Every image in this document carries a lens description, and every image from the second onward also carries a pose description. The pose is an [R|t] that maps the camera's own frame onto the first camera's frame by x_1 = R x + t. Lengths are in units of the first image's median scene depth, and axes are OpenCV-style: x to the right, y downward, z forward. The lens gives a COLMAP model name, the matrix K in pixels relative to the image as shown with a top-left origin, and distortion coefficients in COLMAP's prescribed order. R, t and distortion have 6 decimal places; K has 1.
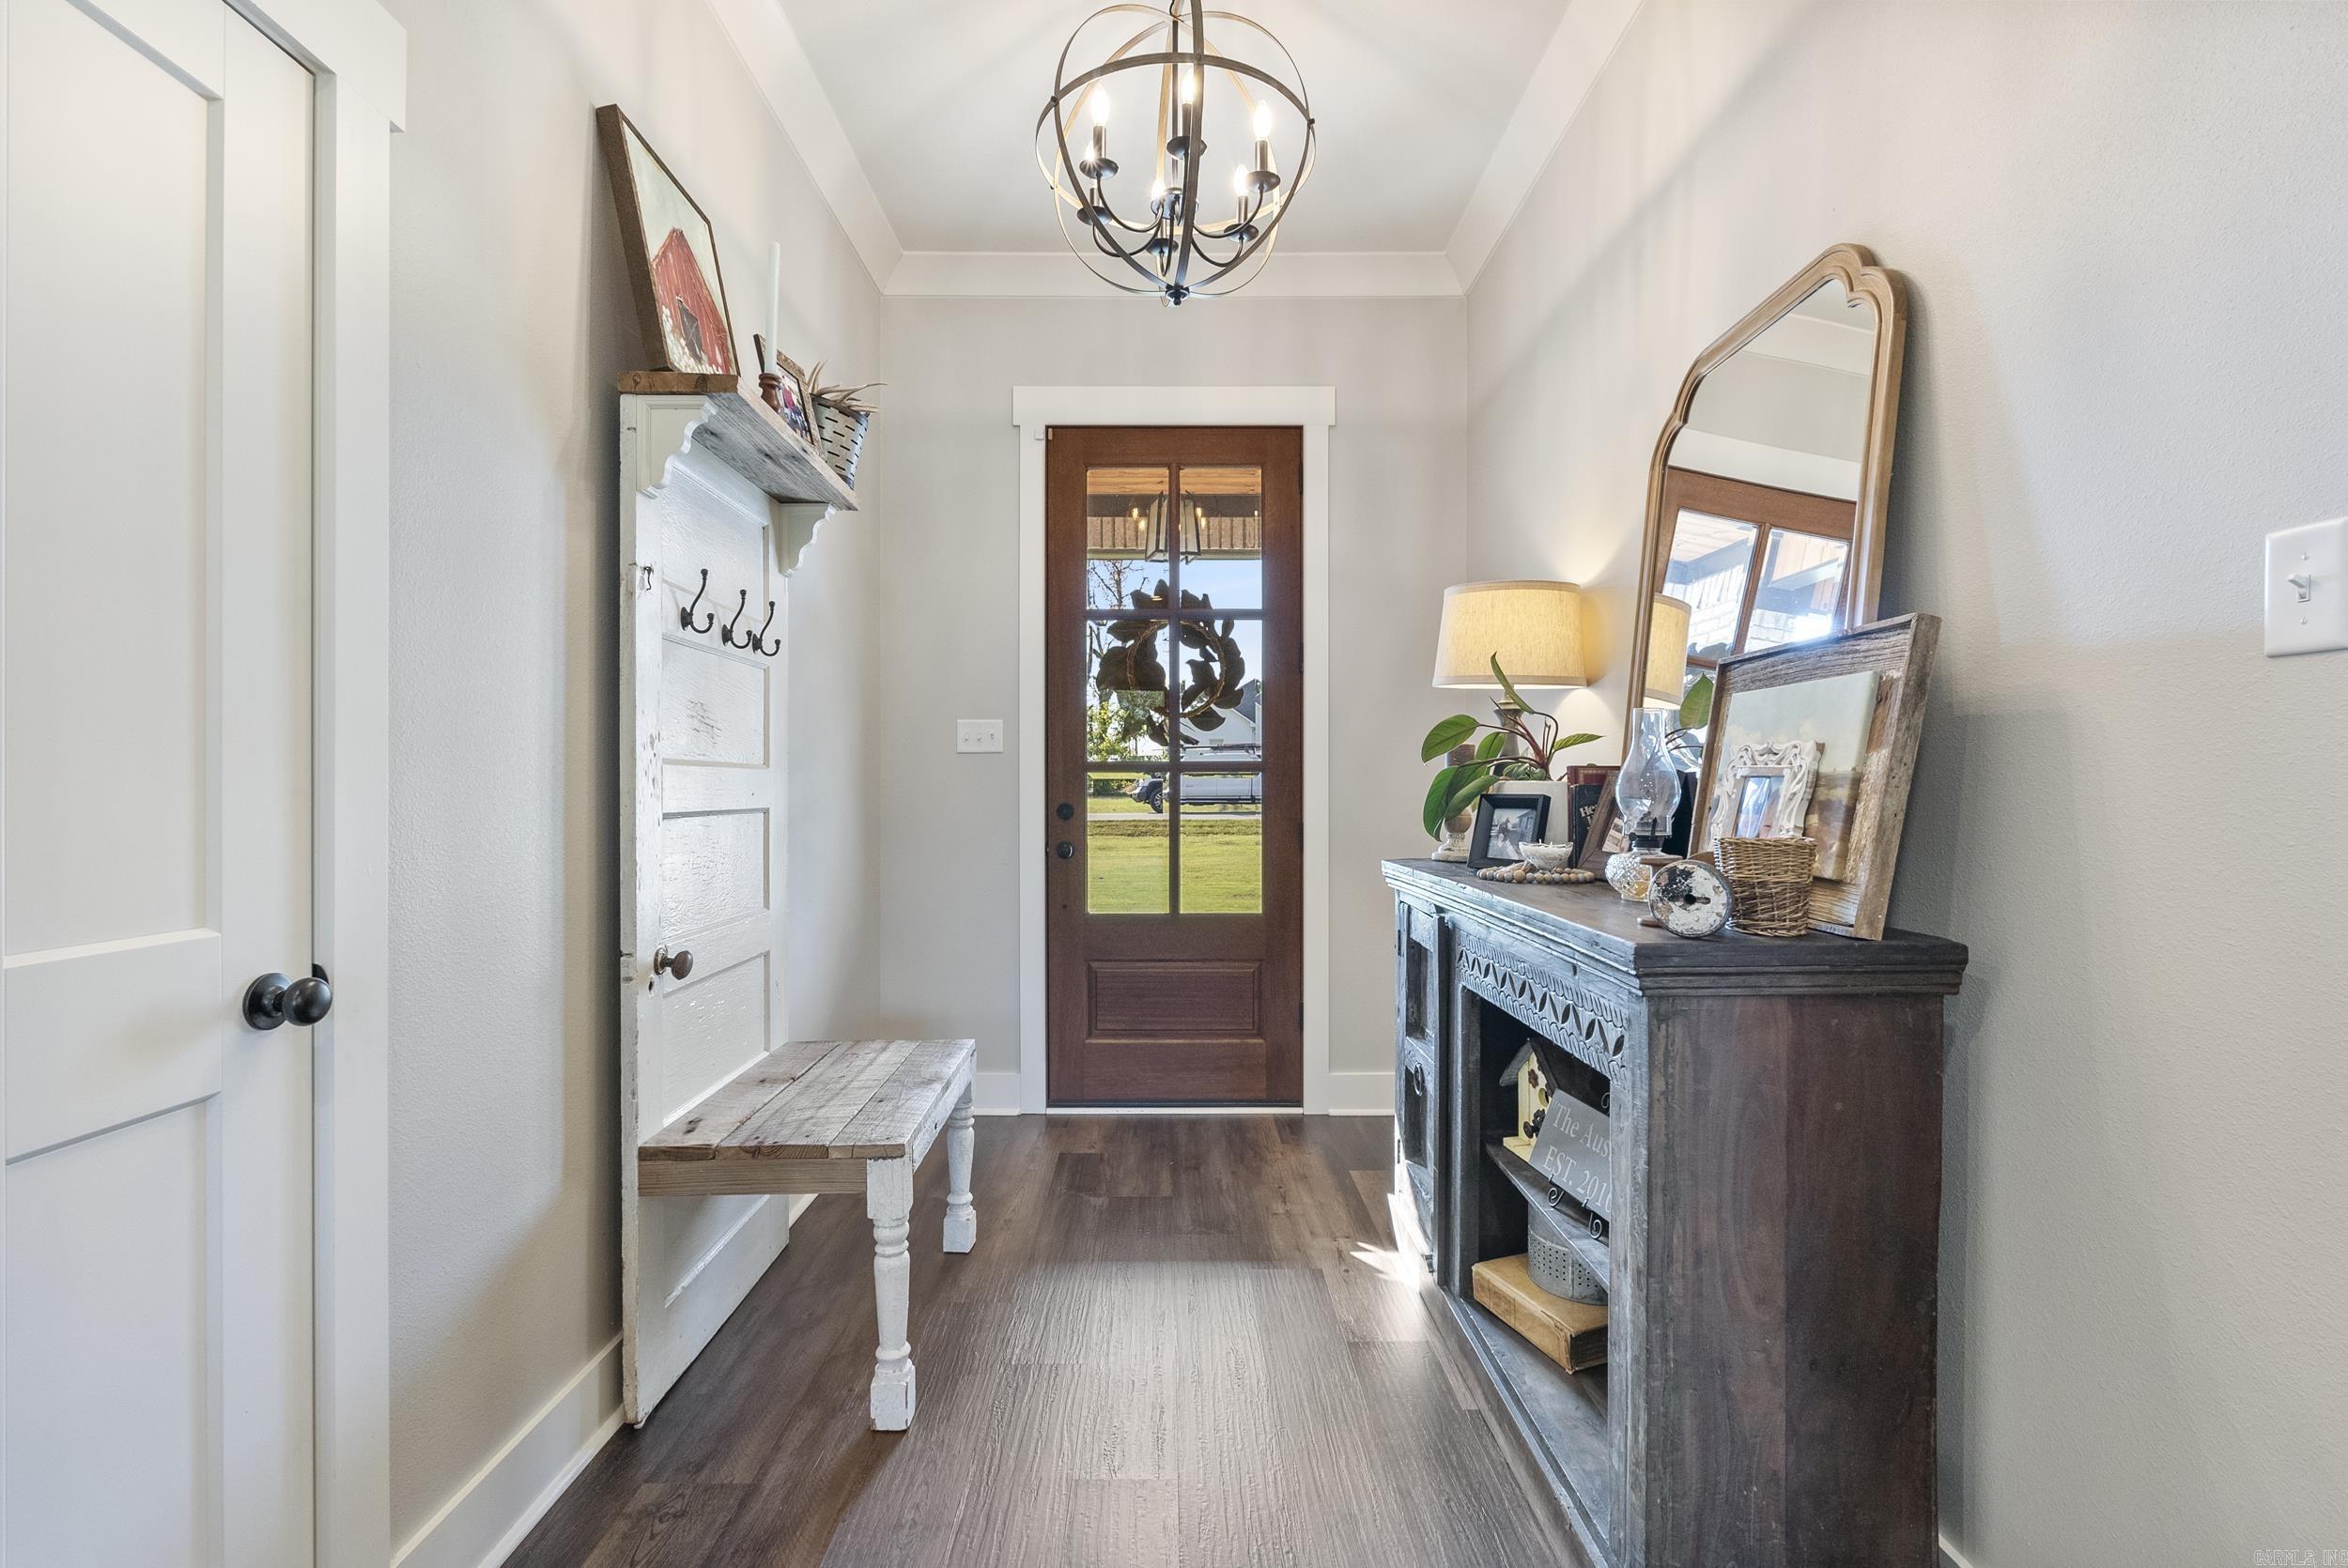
lens RADIAL K [[1033.2, 0, 1170.2], [0, 1033.2, 786.5], [0, 0, 1]] dist [-0.006434, 0.000674]
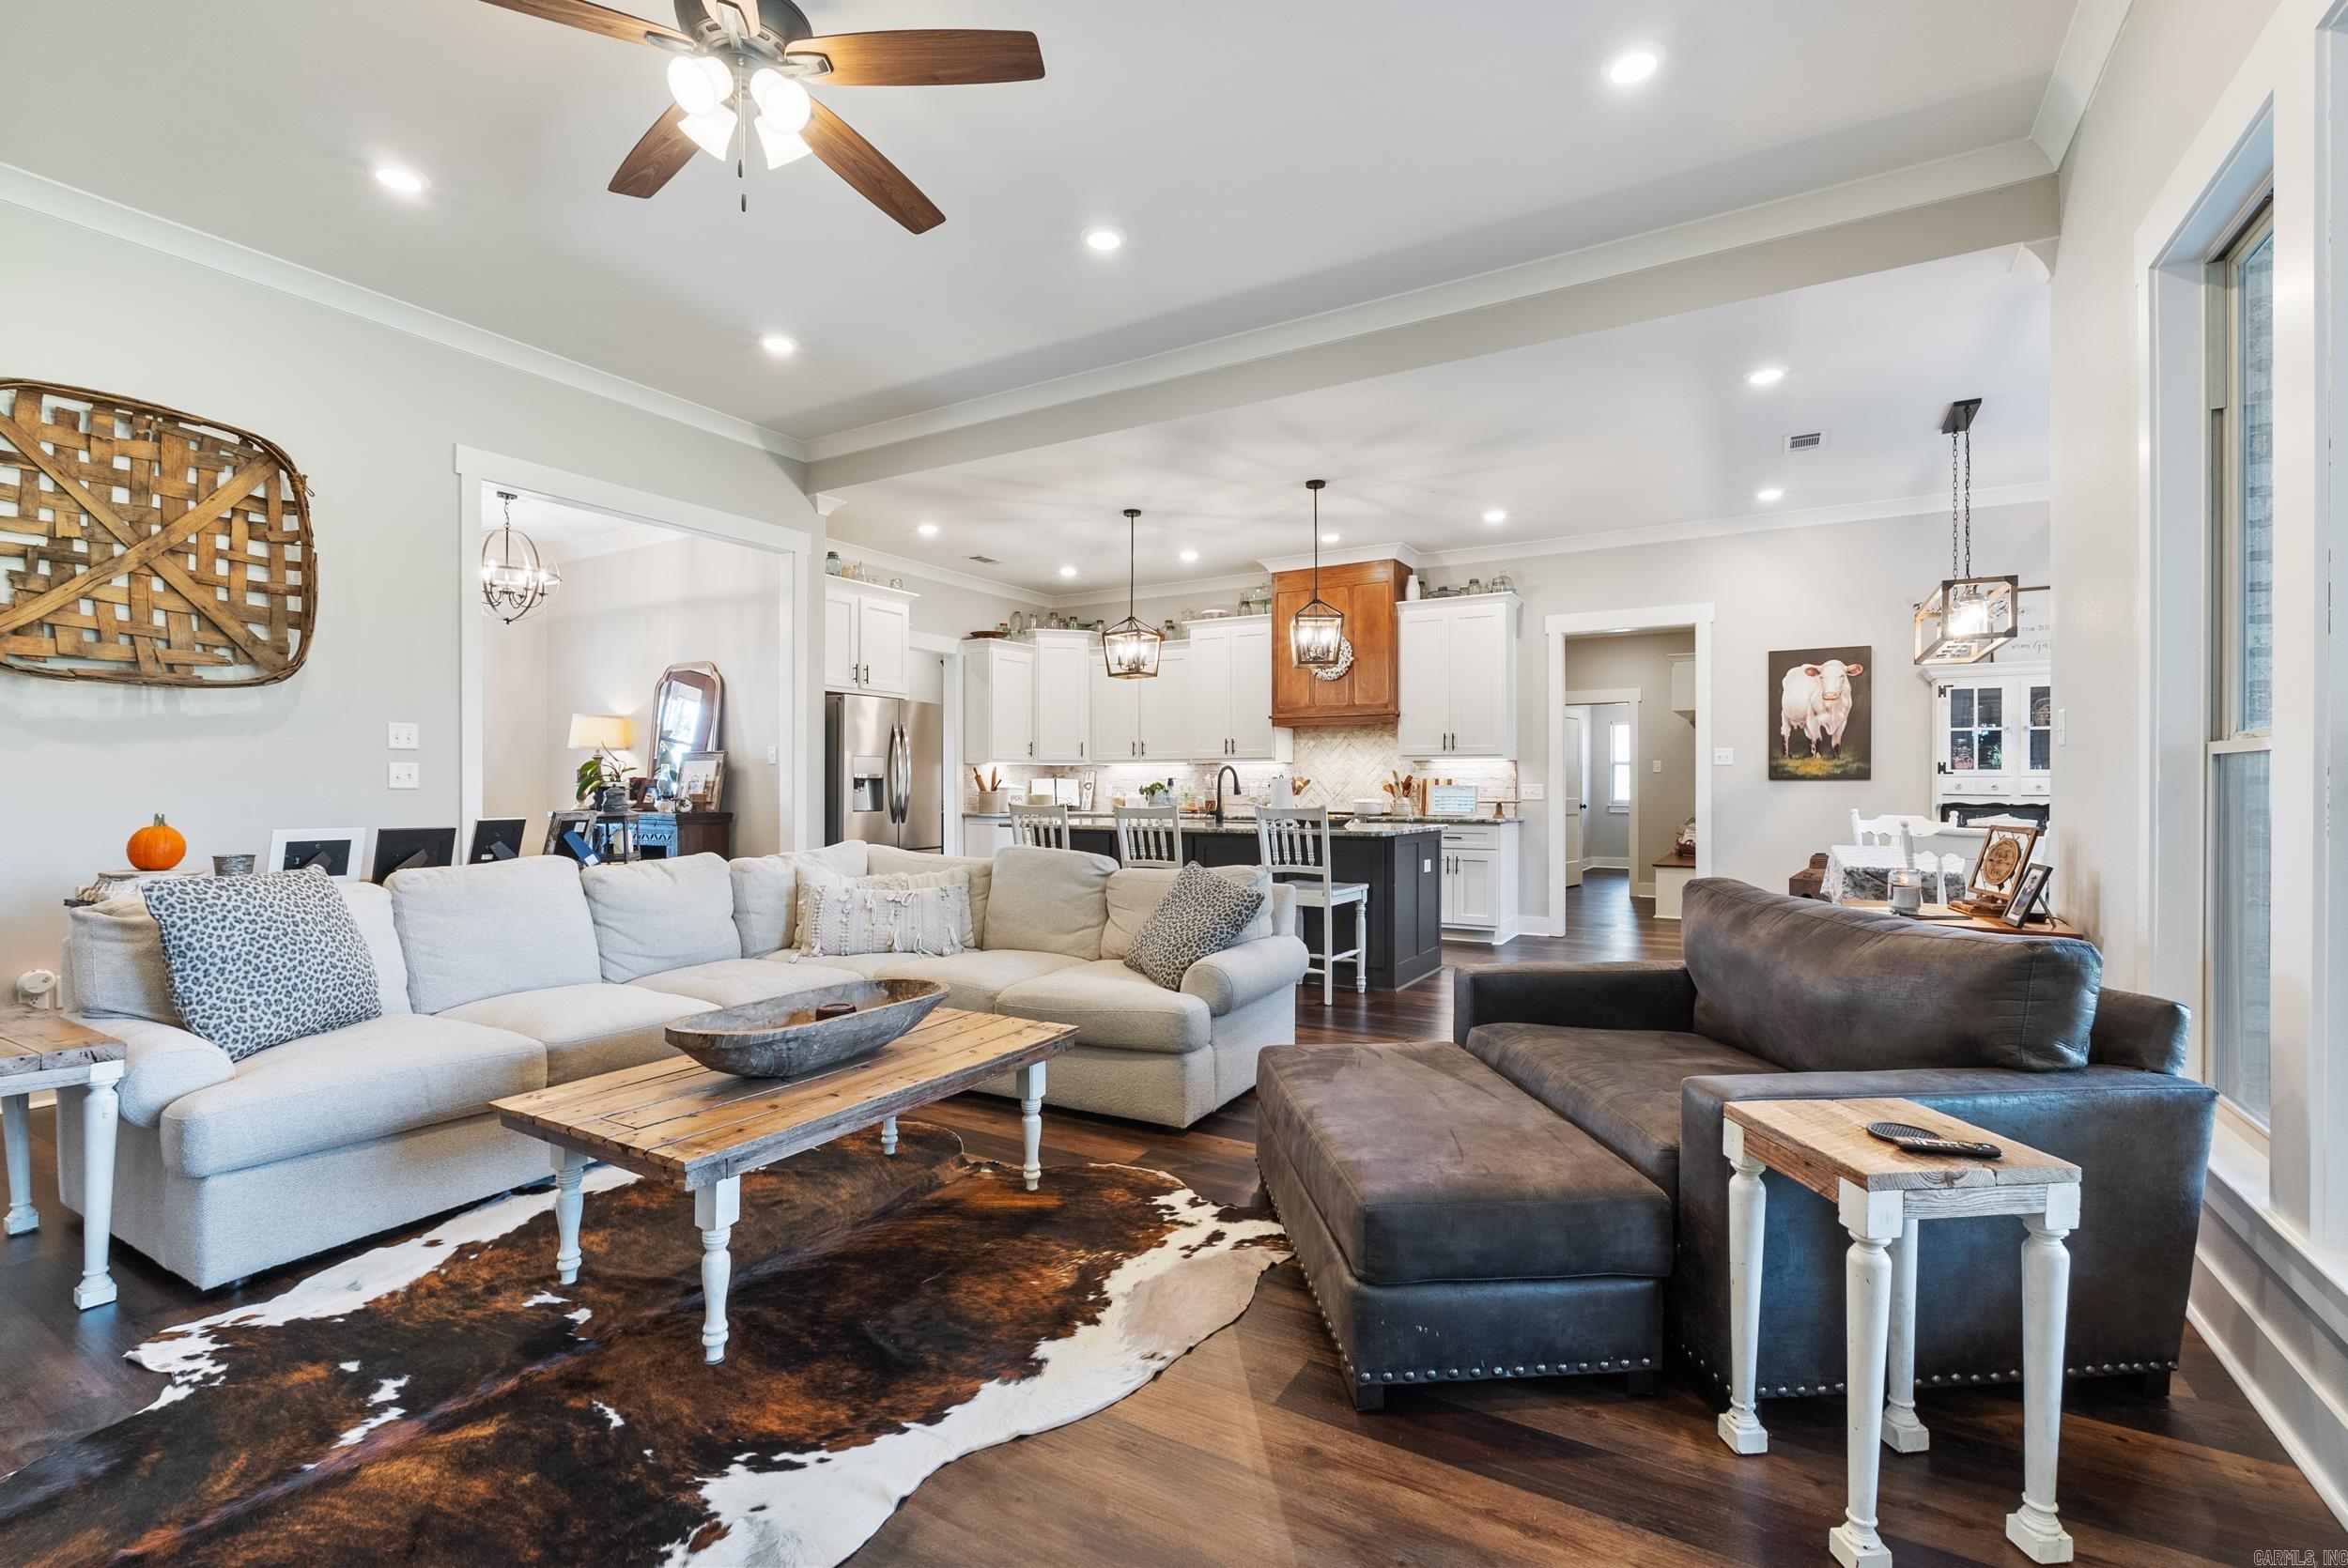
lens RADIAL K [[1033.2, 0, 1179.3], [0, 1033.2, 787.7], [0, 0, 1]] dist [-0.006434, 0.000674]
pose [[0.506973, -0.003505, 0.861955, -1.821353], [0.004229, 0.999990, 0.001579, 0.015849], [-0.861952, 0.002845, 0.506982, -2.533940]]
